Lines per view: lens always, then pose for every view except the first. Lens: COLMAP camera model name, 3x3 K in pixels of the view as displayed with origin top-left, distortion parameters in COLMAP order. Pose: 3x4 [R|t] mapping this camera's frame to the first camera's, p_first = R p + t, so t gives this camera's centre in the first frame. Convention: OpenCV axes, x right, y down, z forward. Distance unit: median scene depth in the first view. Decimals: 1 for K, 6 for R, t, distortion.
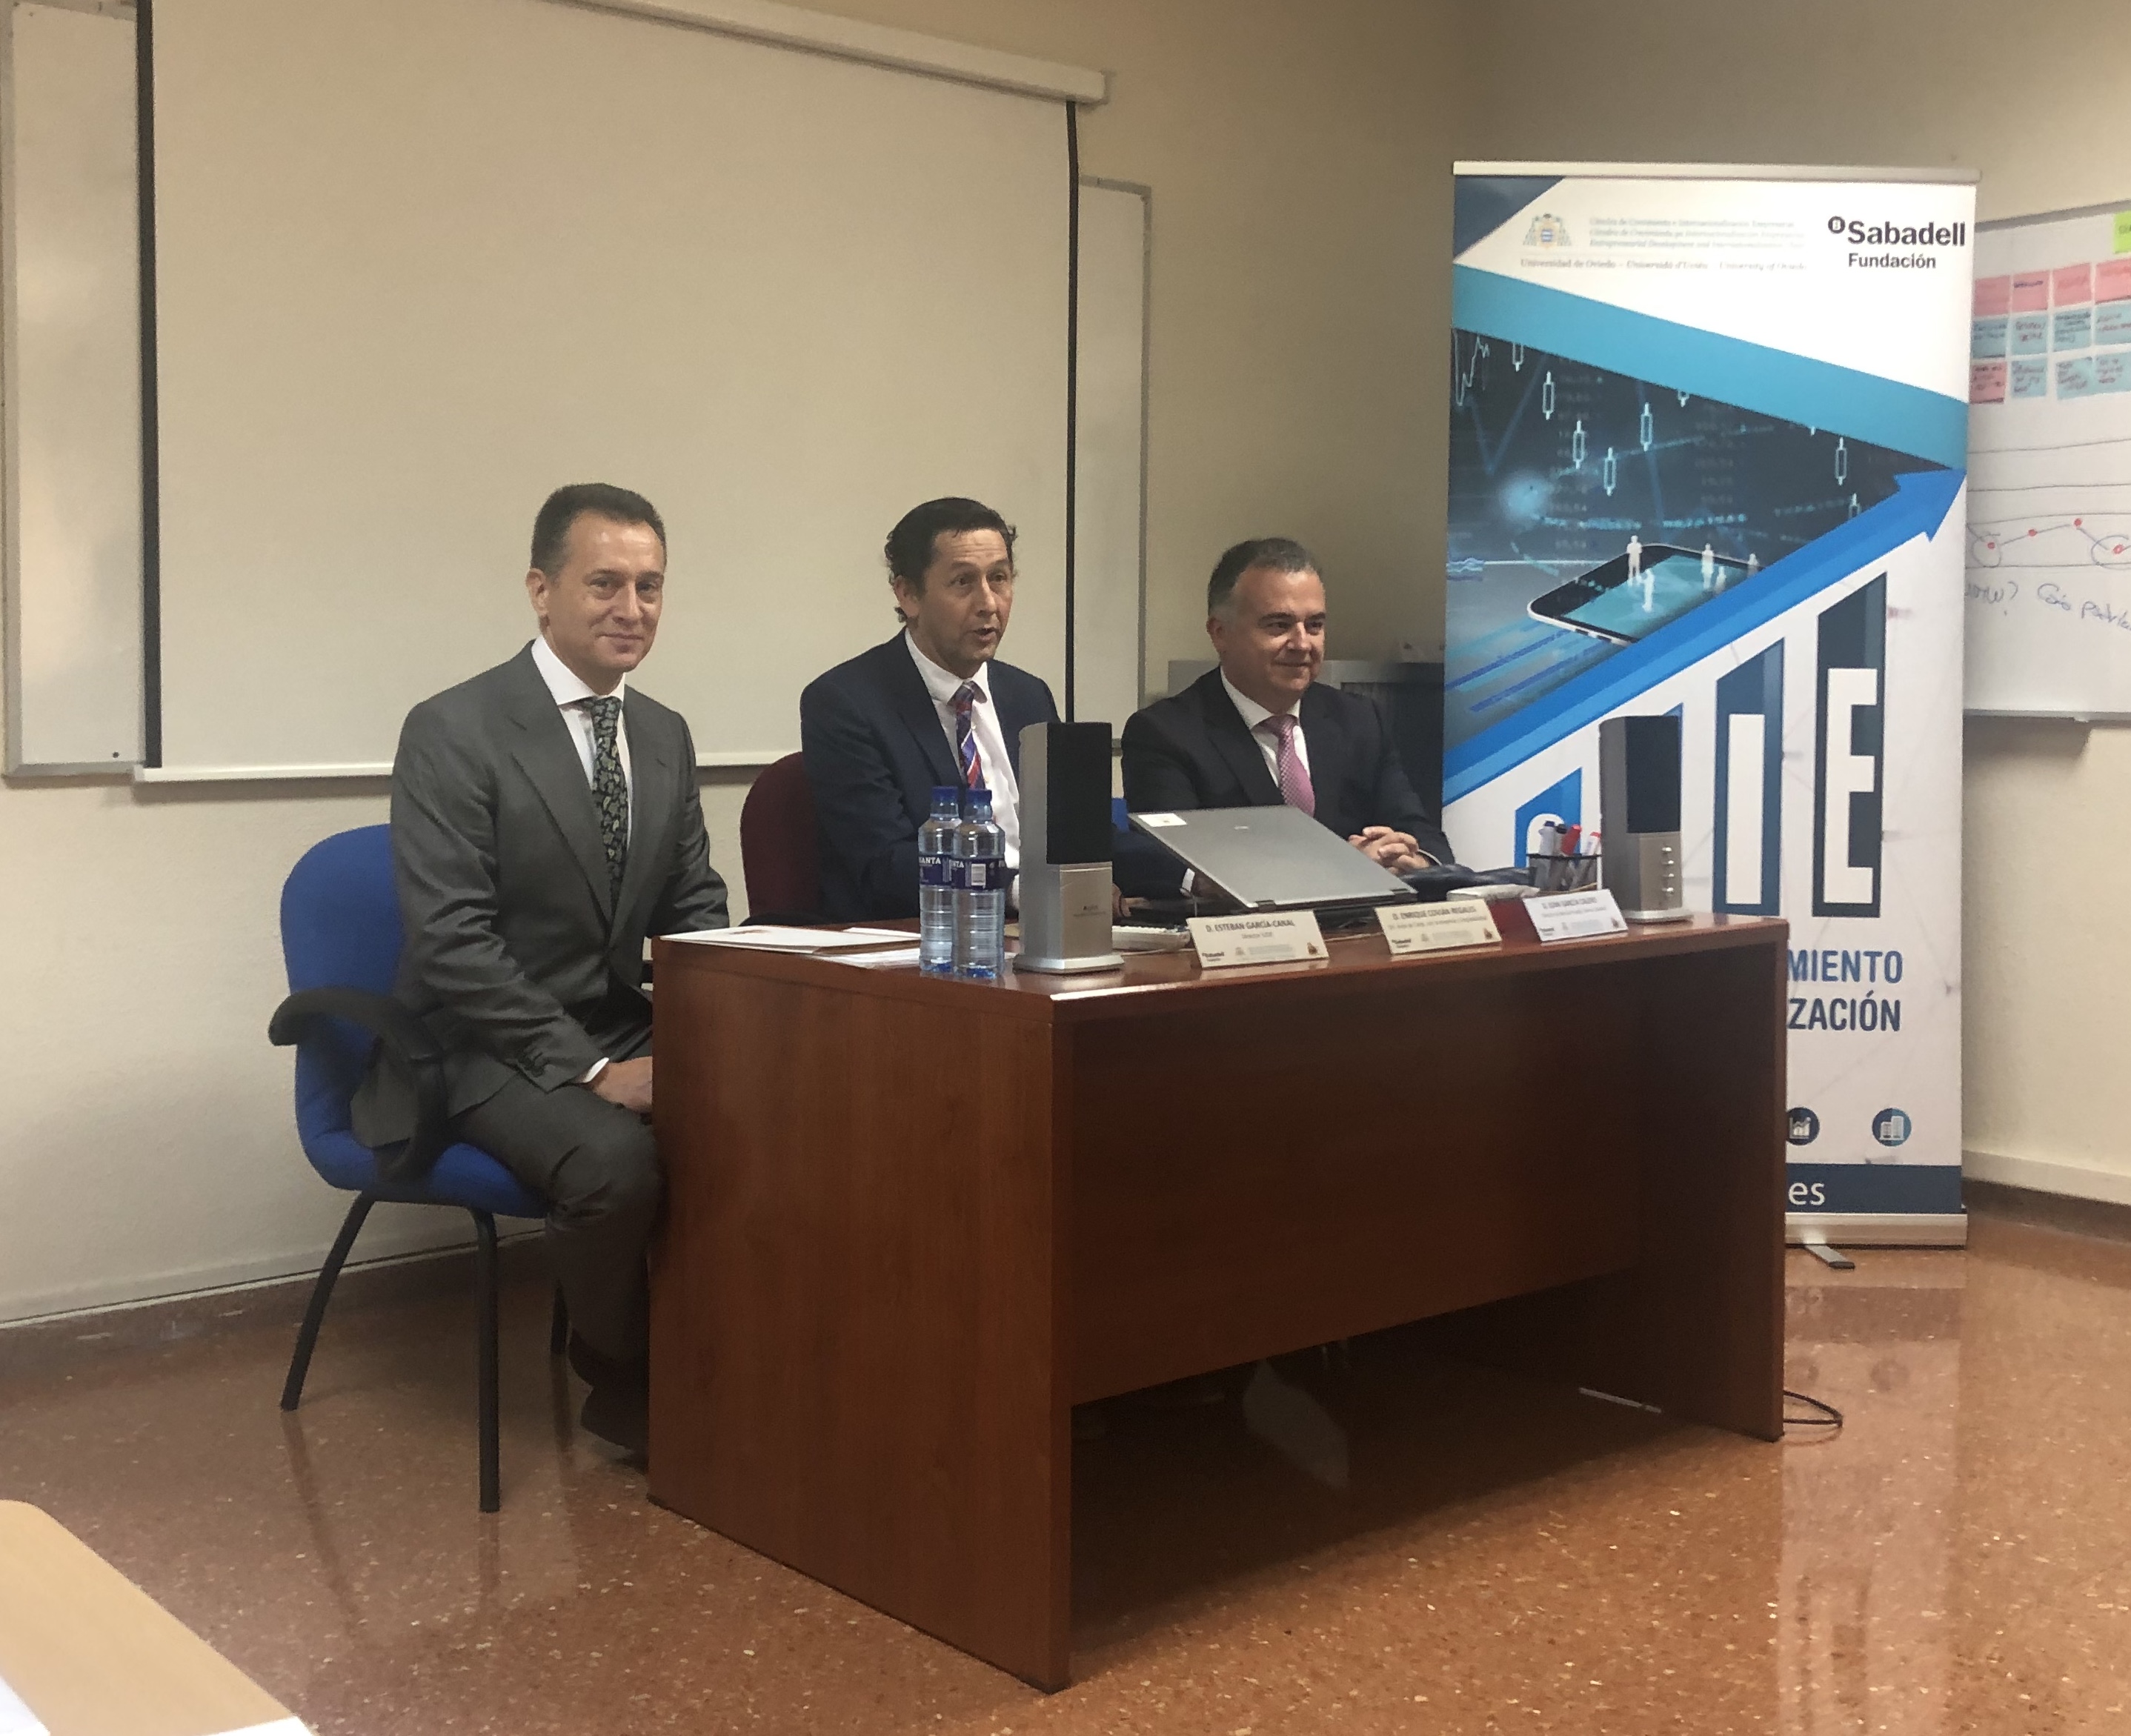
lens RADIAL K [[2413.3, 0, 967.5], [0, 2413.3, 753.2], [0, 0, 1]] dist [-0.001903, 0.000000]
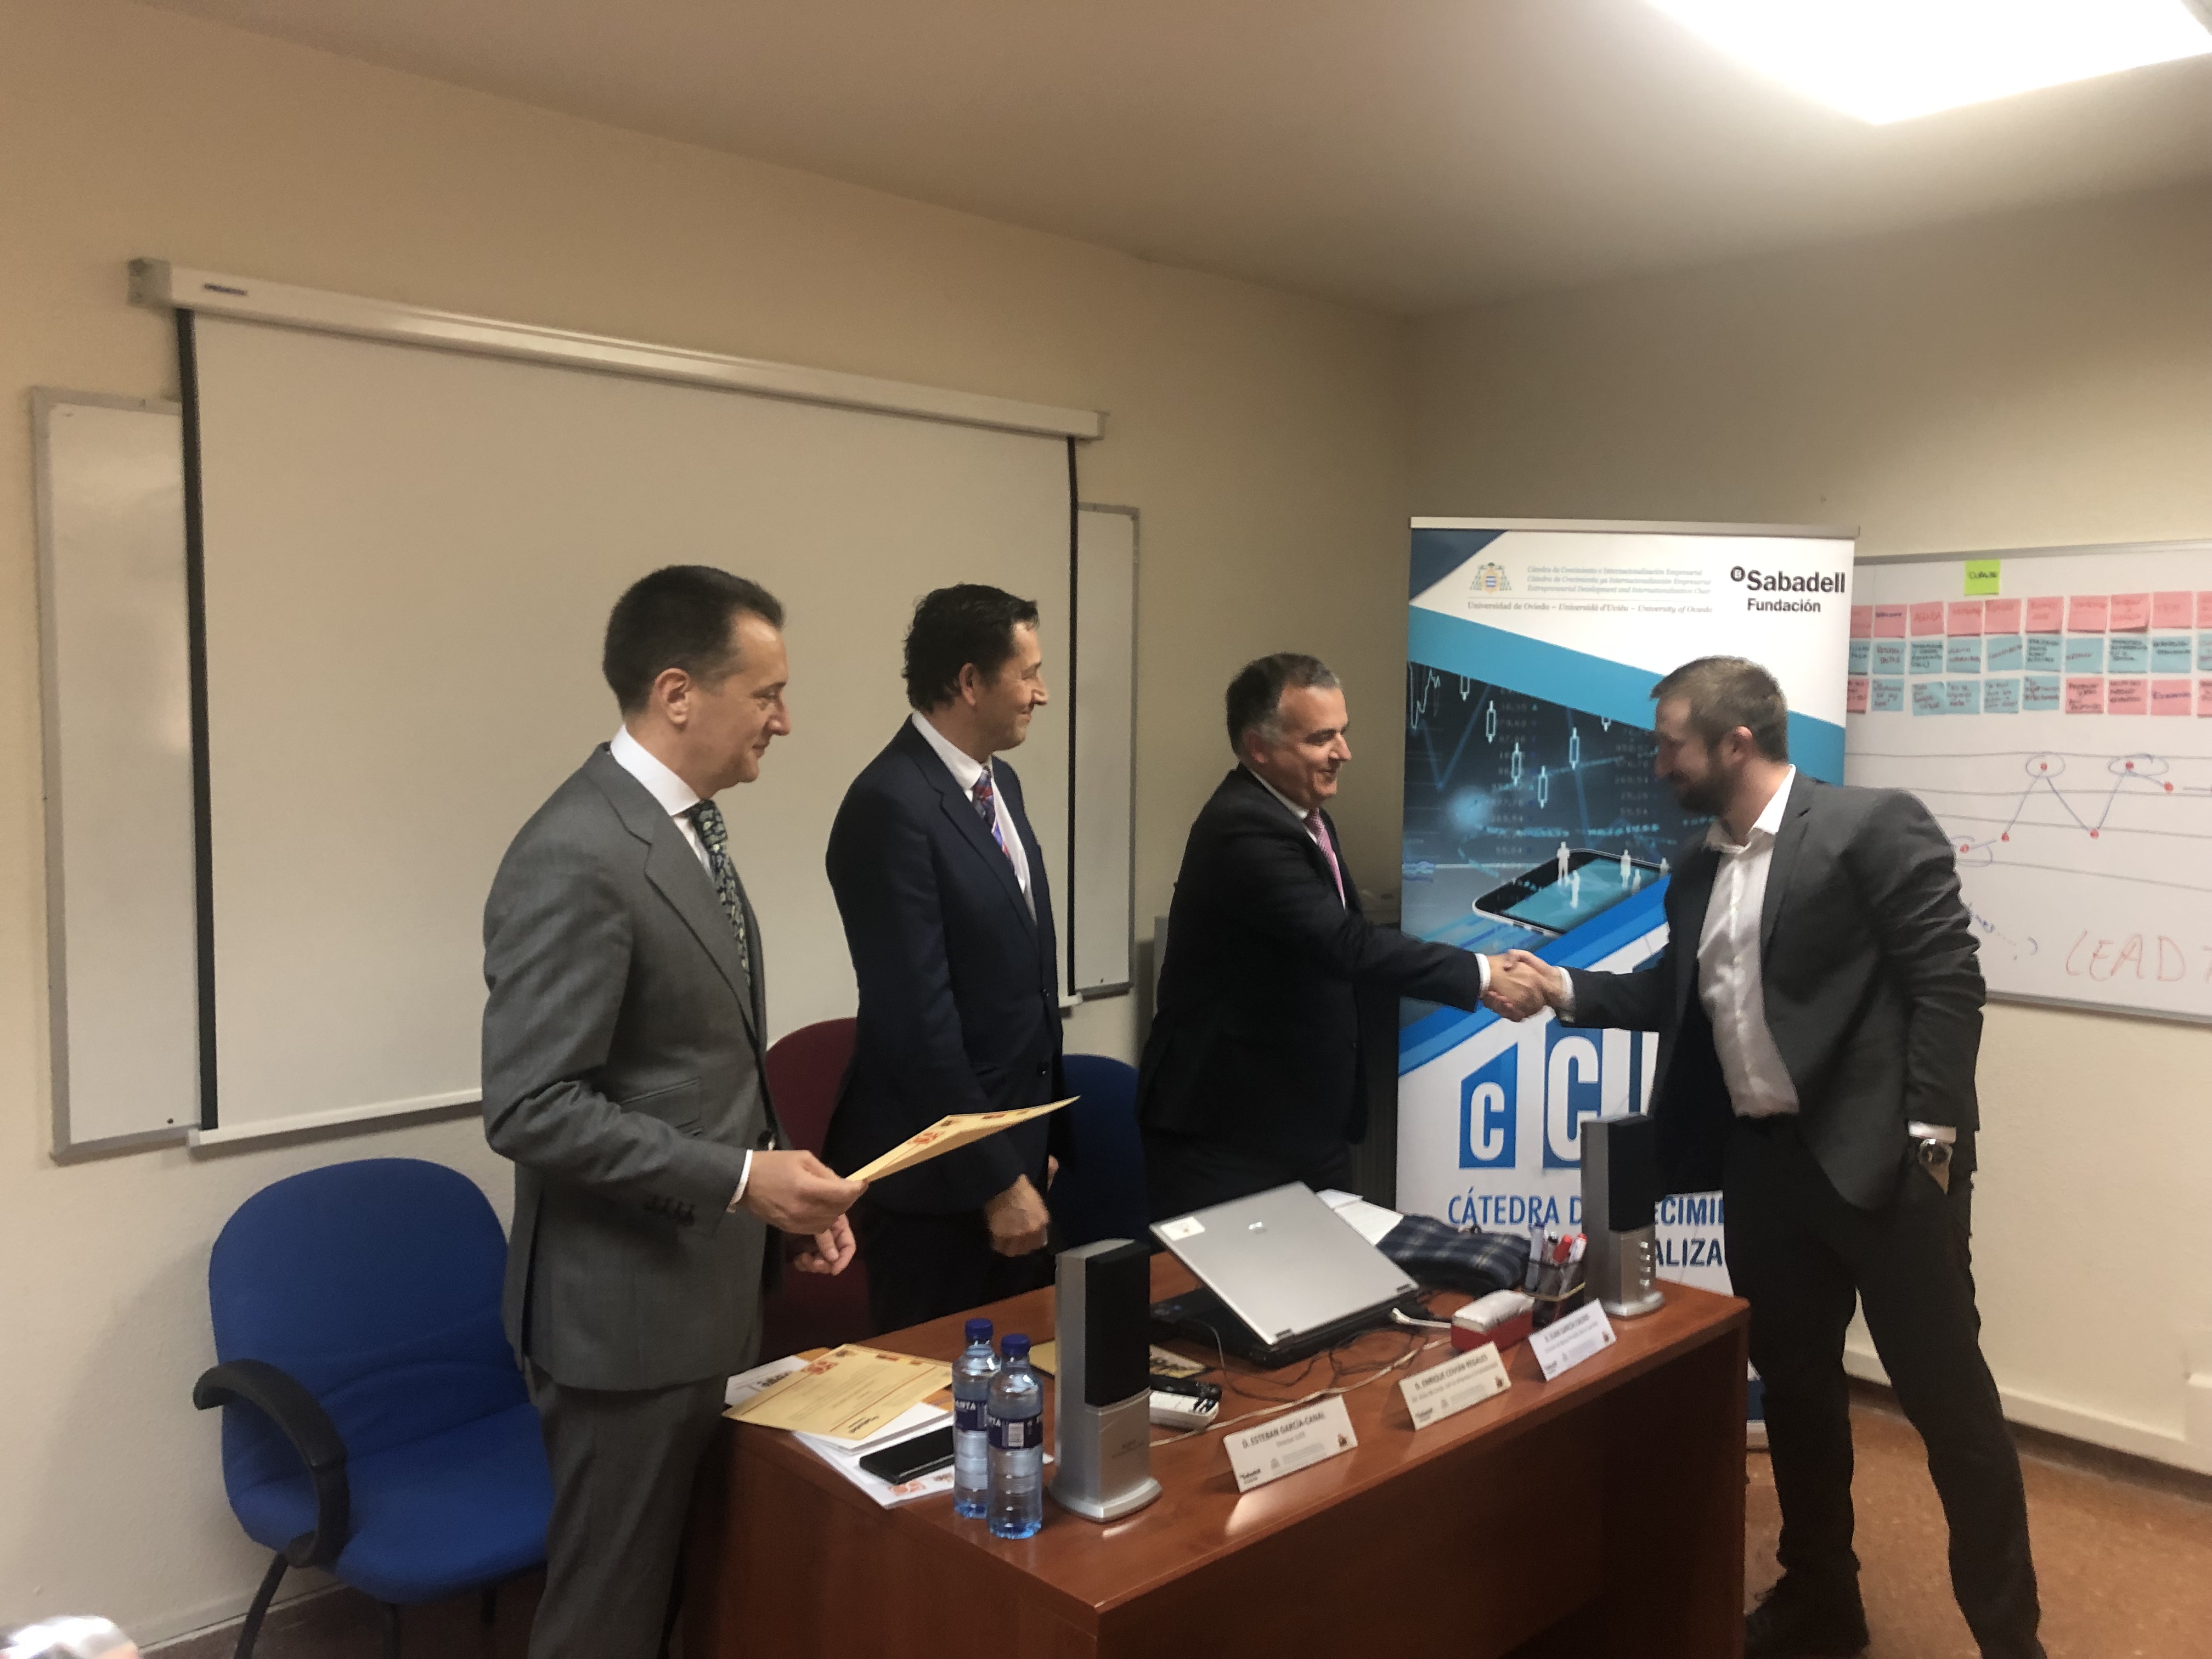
lens RADIAL K [[1781.5, 0, 1095.8], [0, 1781.5, 795.8], [0, 0, 1]] dist [0.036244, -0.060508]
pose [[0.997074, -0.000124, 0.076441, -0.011144], [-0.001433, 0.999793, 0.020318, -0.129857], [-0.076428, -0.020368, 0.996867, 0.168632]]
